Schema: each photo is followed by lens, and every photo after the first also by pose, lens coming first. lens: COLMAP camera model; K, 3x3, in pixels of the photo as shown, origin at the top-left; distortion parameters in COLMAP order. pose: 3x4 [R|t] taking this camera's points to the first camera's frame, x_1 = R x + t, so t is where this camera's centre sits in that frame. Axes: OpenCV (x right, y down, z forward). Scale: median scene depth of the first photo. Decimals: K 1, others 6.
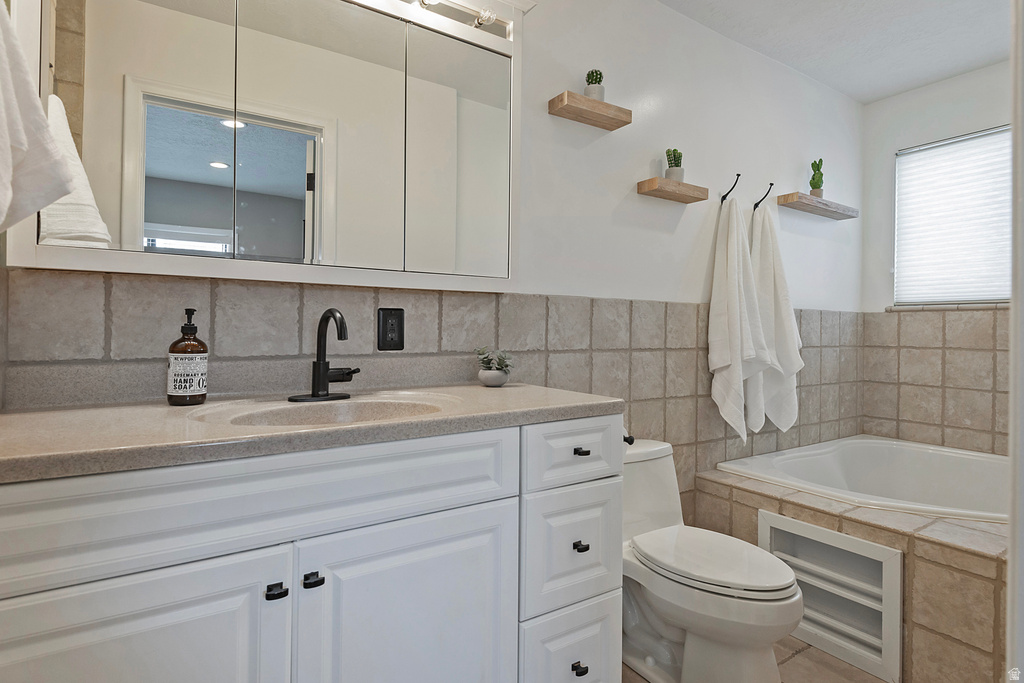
lens RADIAL K [[516.3, 0, 513.8], [0, 516.3, 319.1], [0, 0, 1]] dist [-0.005195, -0.001280]
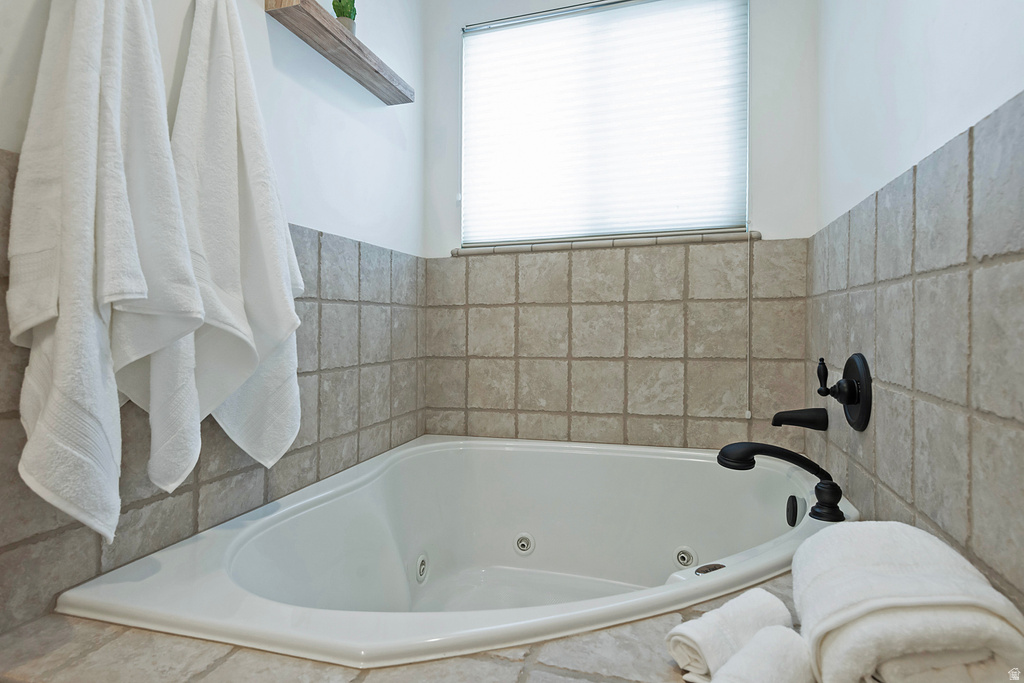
lens RADIAL K [[536.0, 0, 517.1], [0, 536.0, 326.7], [0, 0, 1]] dist [0.045231, -0.034714]
pose [[0.749746, -0.017214, 0.661501, 0.329089], [0.001385, 0.999700, 0.024444, 0.068522], [-0.661724, -0.017411, 0.749545, 0.423945]]
